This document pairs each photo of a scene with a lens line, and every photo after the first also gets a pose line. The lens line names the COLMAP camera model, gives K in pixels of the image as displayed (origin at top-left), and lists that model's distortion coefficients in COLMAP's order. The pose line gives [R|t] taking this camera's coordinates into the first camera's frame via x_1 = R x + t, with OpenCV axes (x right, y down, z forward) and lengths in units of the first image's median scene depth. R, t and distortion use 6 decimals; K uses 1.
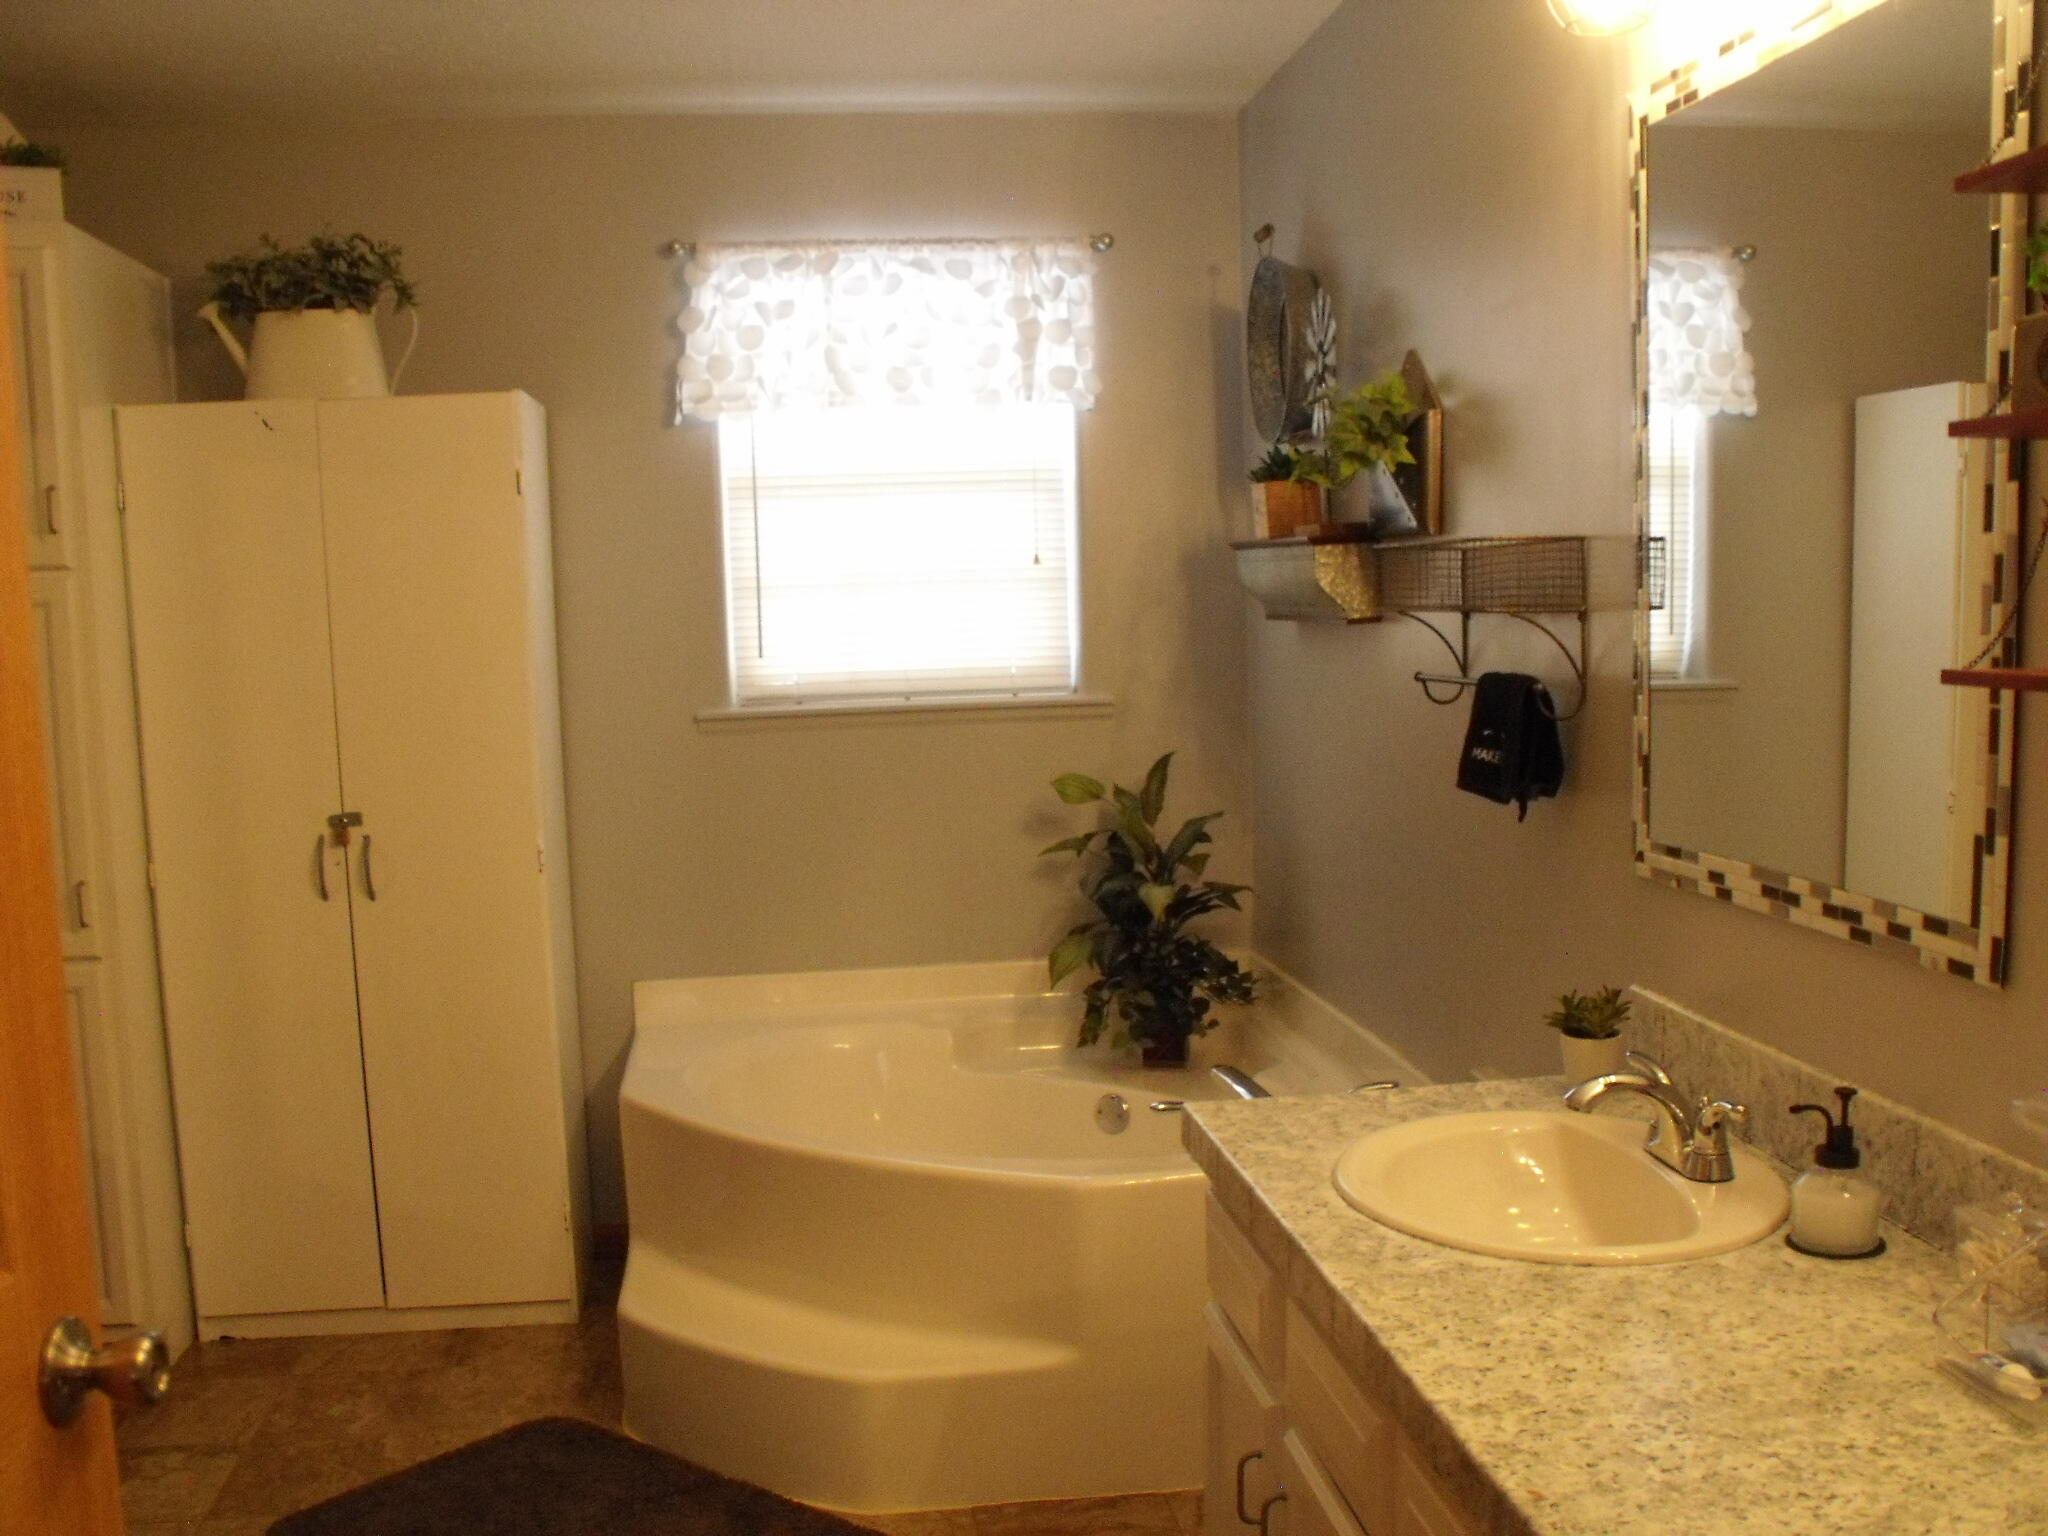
lens RADIAL K [[2029.5, 0, 1031.4], [0, 2029.5, 874.8], [0, 0, 1]] dist [-0.219170, 0.245288]
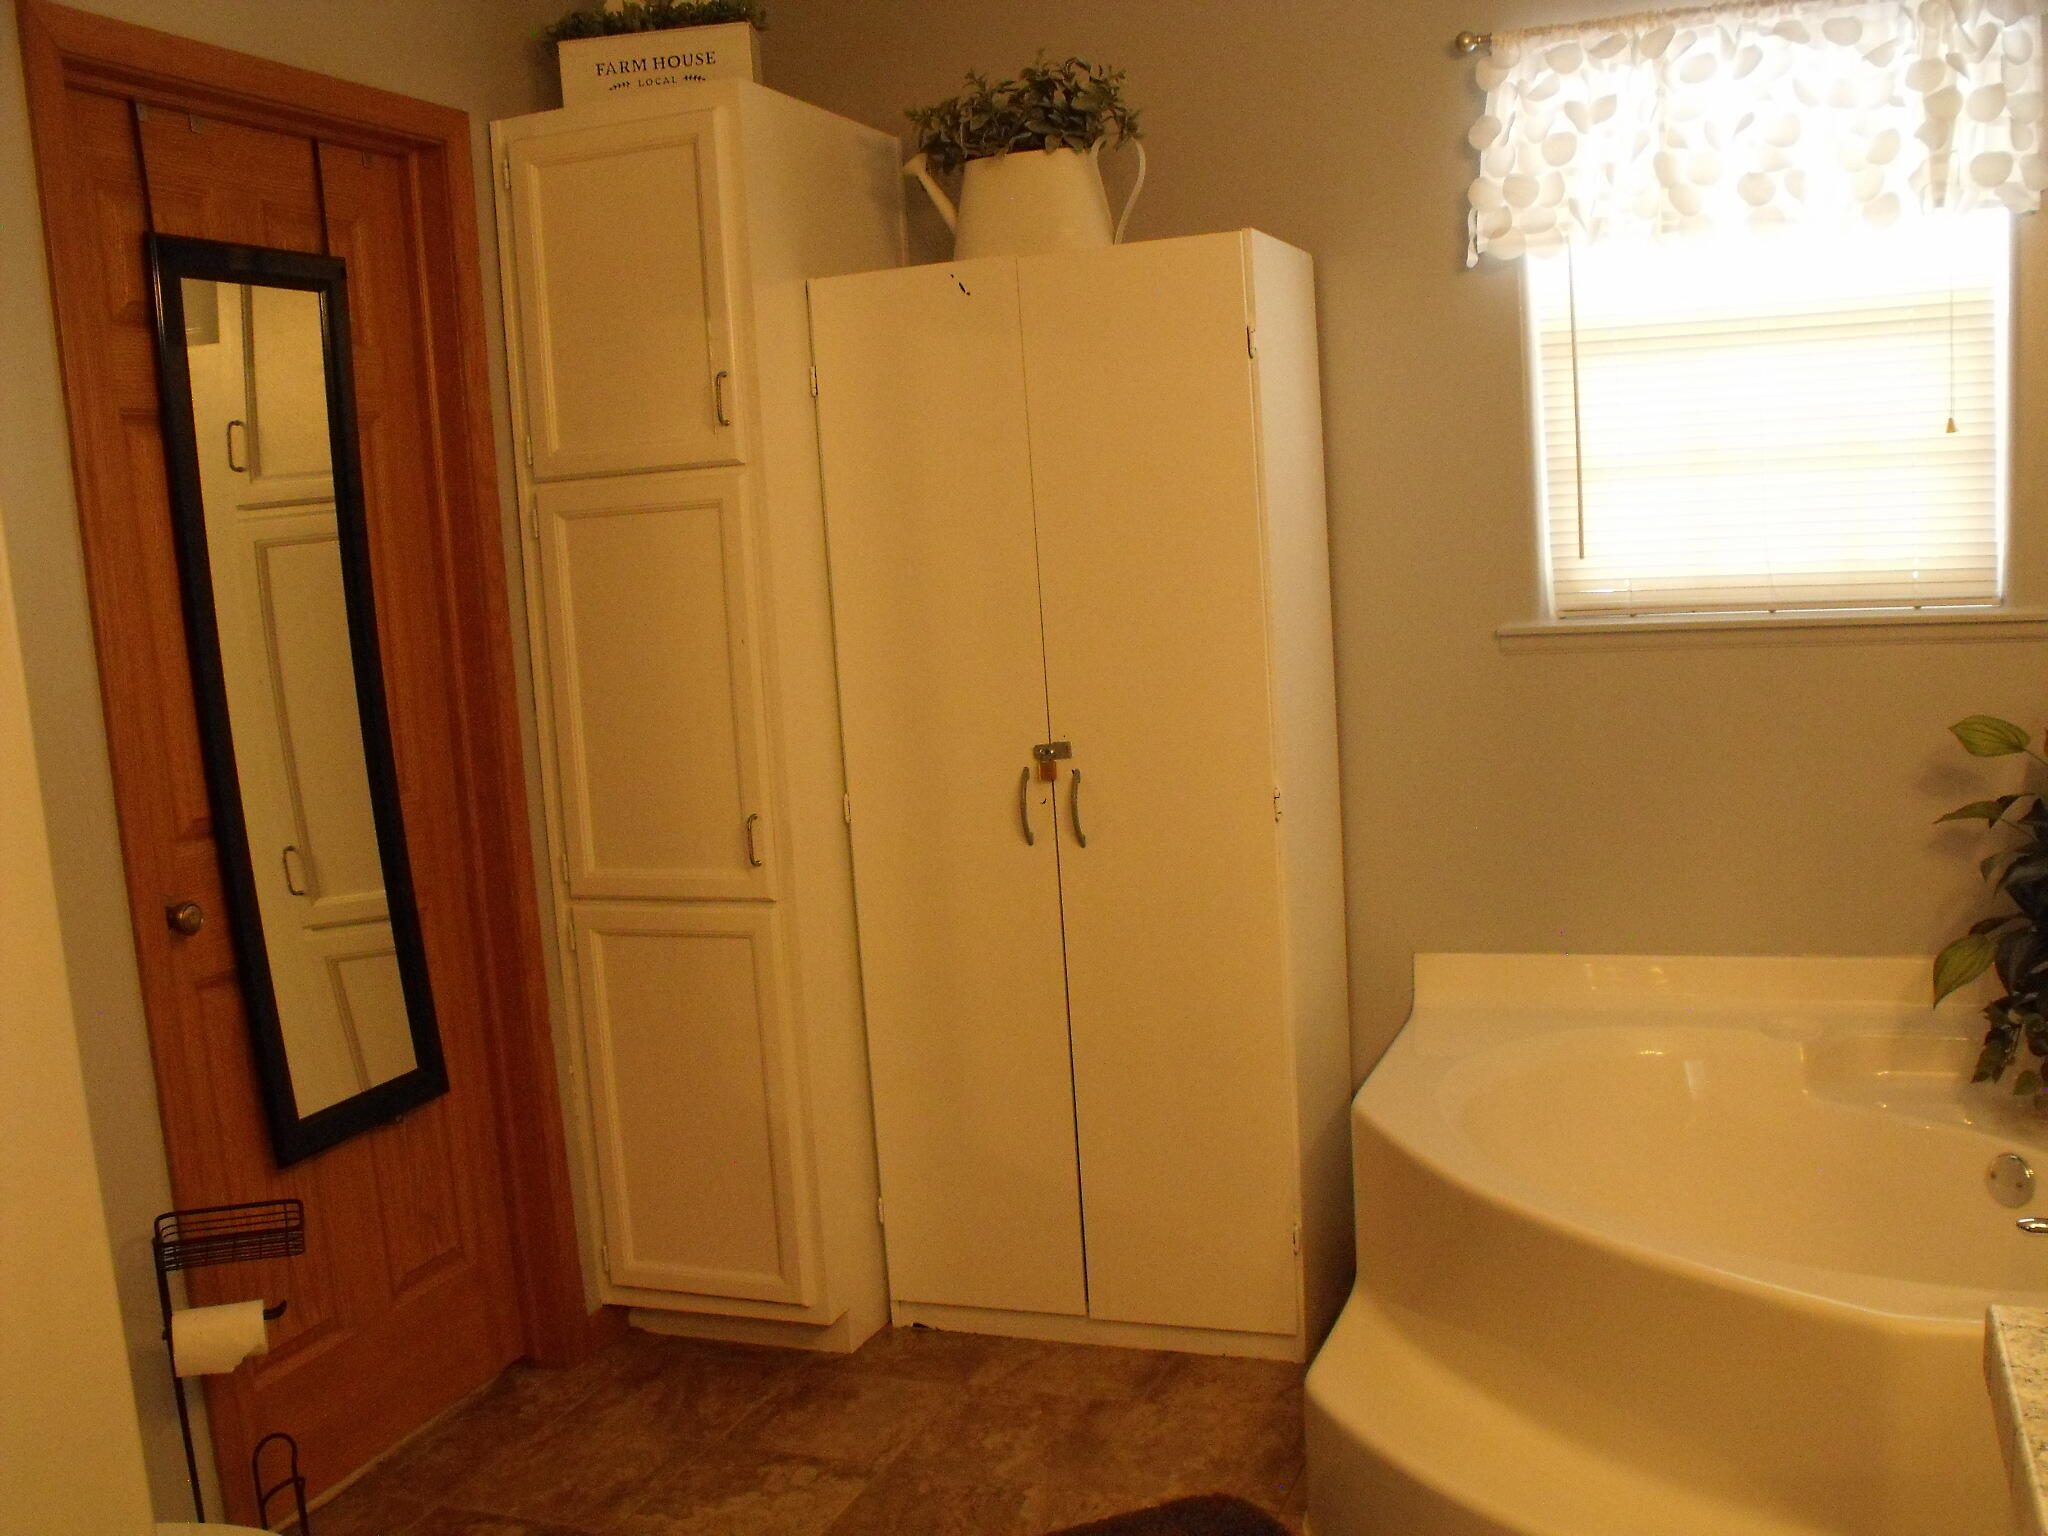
lens RADIAL K [[2029.5, 0, 1031.4], [0, 2029.5, 874.8], [0, 0, 1]] dist [-0.219170, 0.245288]
pose [[0.882541, 0.053274, -0.467207, 0.053511], [-0.029943, 0.997912, 0.057226, -0.024199], [0.469280, -0.036515, 0.882294, 0.225907]]
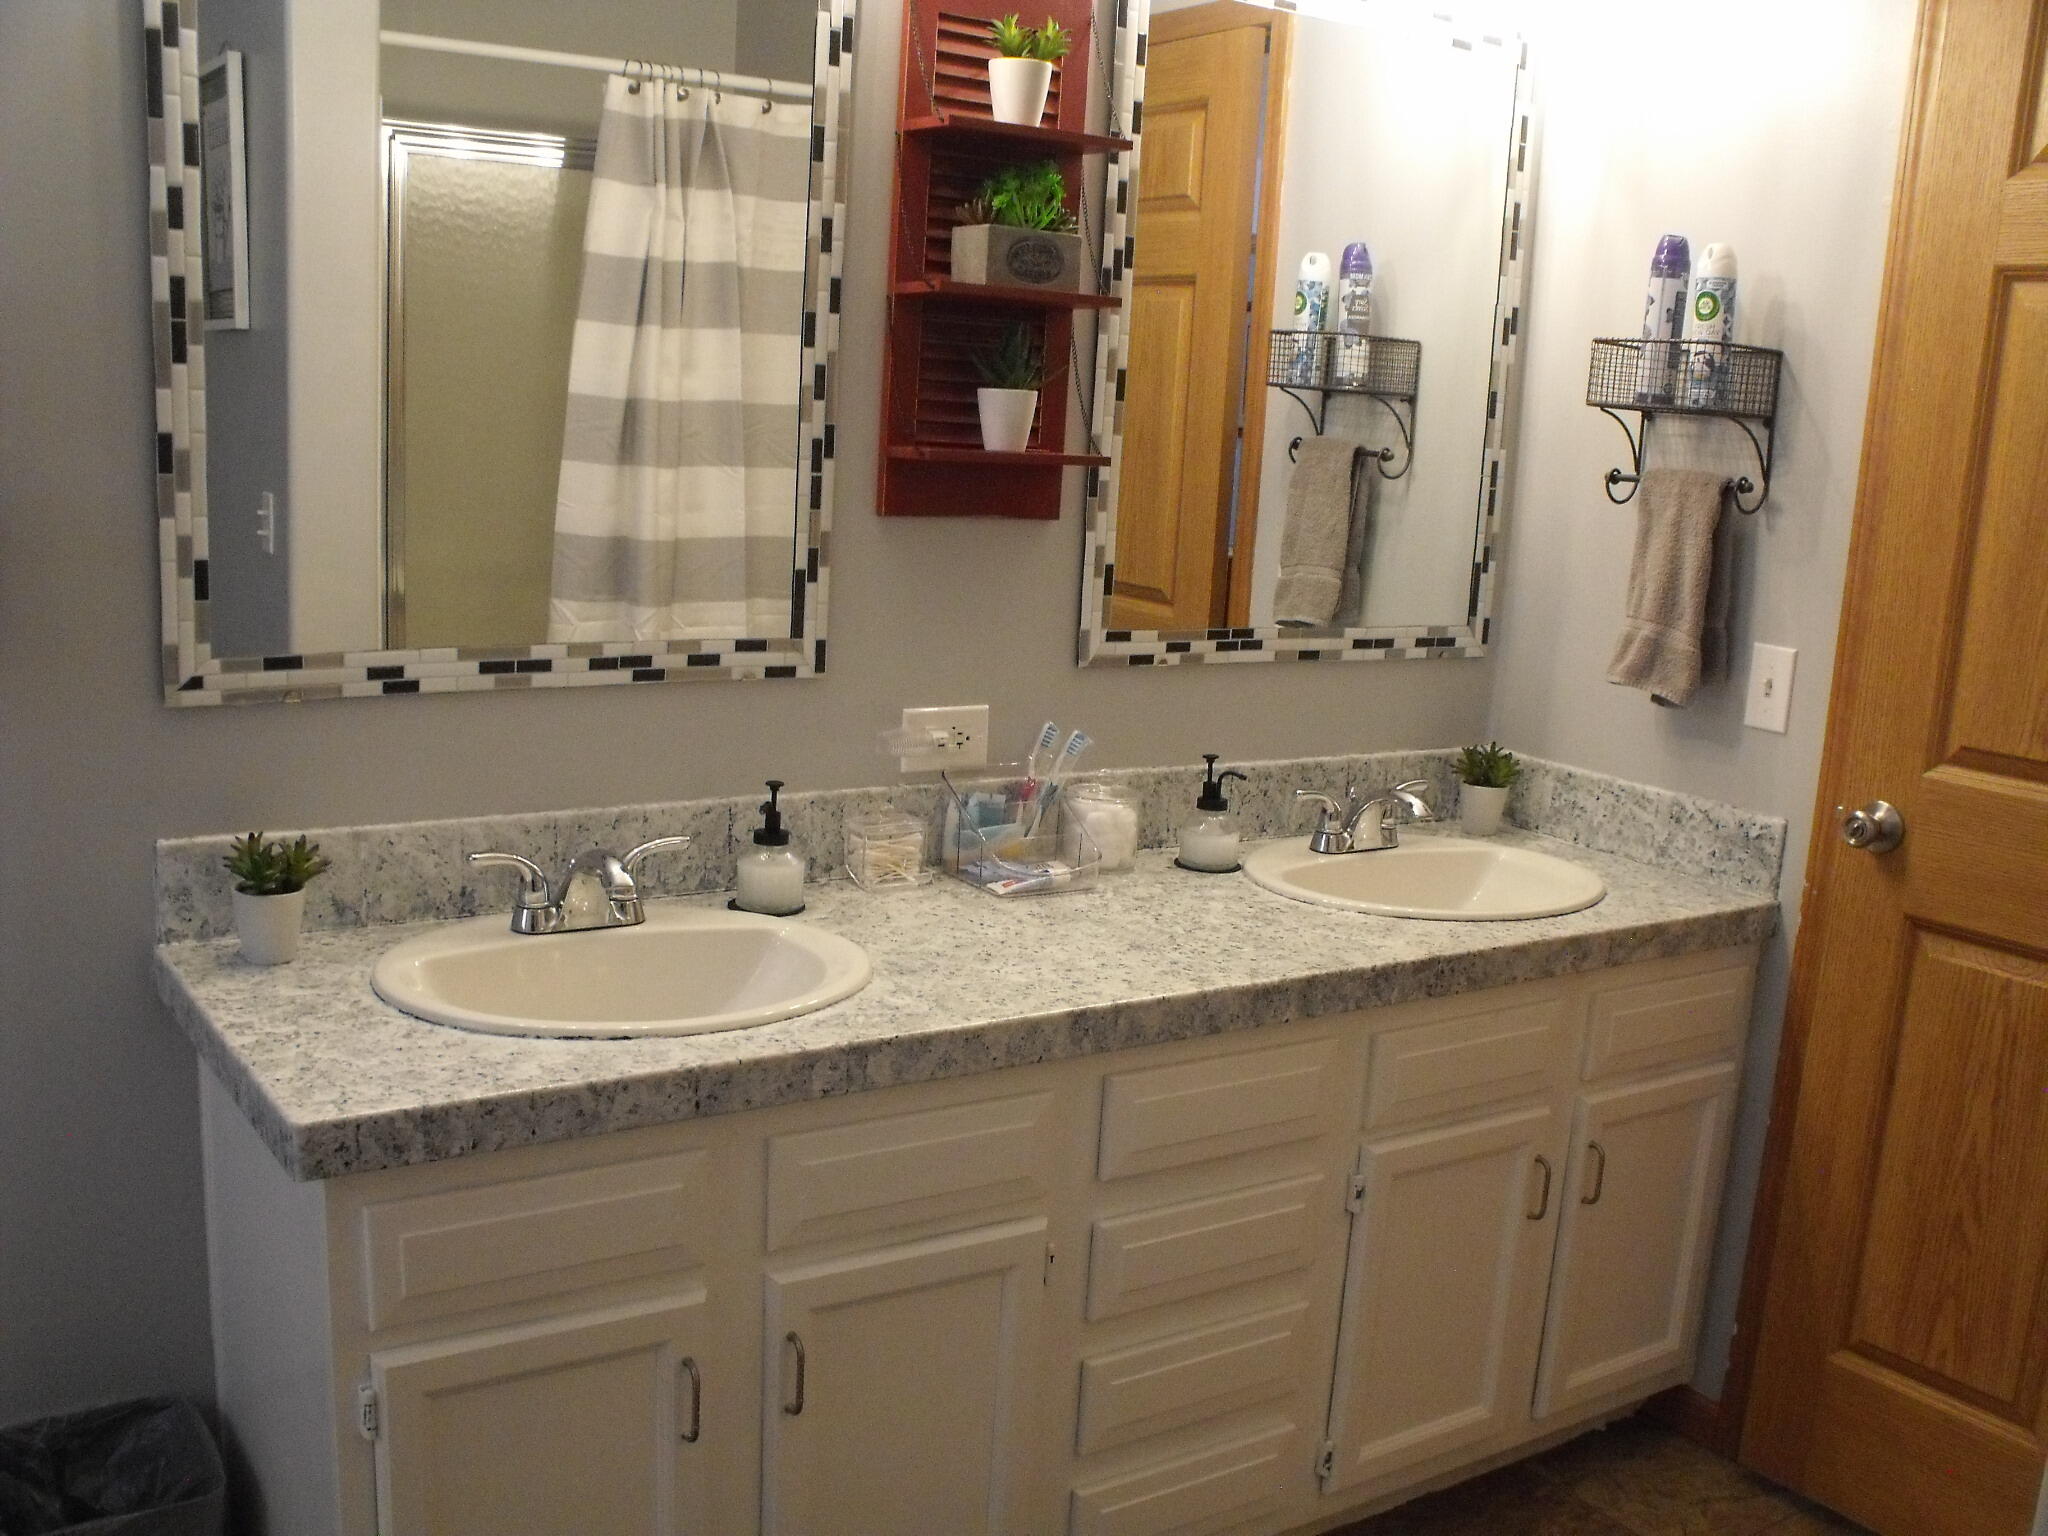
lens RADIAL K [[2024.4, 0, 1033.9], [0, 2024.4, 870.2], [0, 0, 1]] dist [-0.226348, 0.255296]
pose [[-0.453788, -0.205966, 0.866980, -0.366869], [0.077019, 0.960216, 0.268428, -0.079176], [-0.887775, 0.188584, -0.419871, 0.643561]]
